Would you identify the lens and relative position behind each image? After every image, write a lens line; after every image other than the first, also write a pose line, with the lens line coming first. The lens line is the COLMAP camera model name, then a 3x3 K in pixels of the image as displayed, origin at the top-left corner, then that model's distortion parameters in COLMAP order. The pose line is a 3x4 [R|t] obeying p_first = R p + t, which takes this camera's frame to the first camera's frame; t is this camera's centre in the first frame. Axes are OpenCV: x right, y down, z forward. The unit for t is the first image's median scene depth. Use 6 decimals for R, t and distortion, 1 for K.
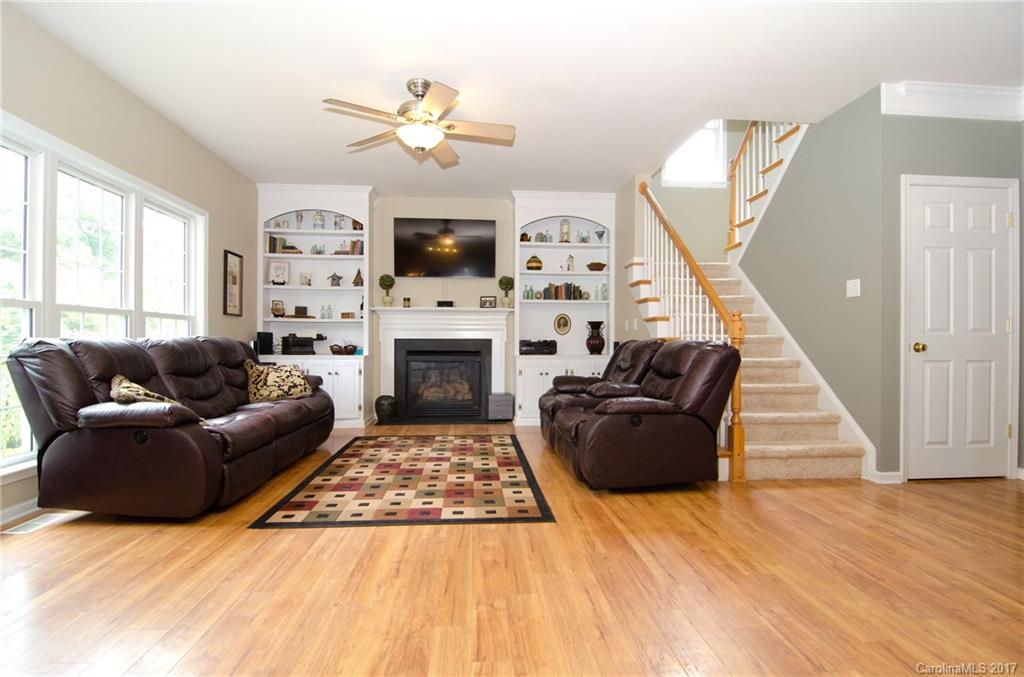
lens RADIAL K [[493.2, 0, 509.5], [0, 493.2, 339.2], [0, 0, 1]] dist [-0.018191, -0.004888]
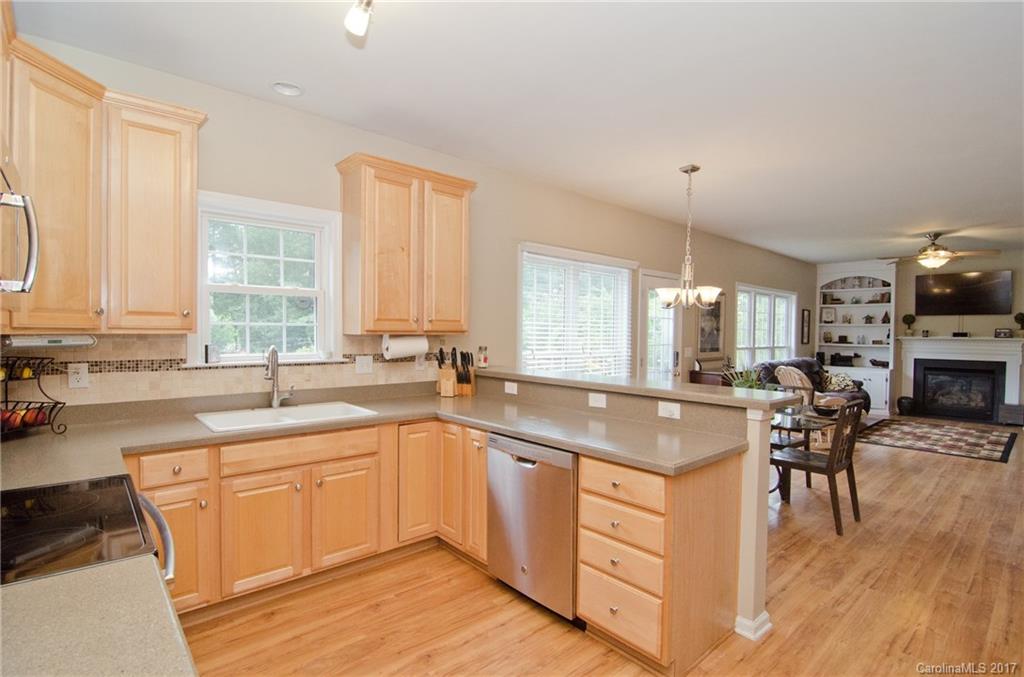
lens RADIAL K [[493.2, 0, 506.5], [0, 493.2, 341.3], [0, 0, 1]] dist [-0.018191, -0.004888]
pose [[0.598955, 0.020057, -0.800531, 0.197243], [-0.007419, 0.999782, 0.019498, -0.072787], [0.800748, -0.005740, 0.598974, -0.845711]]
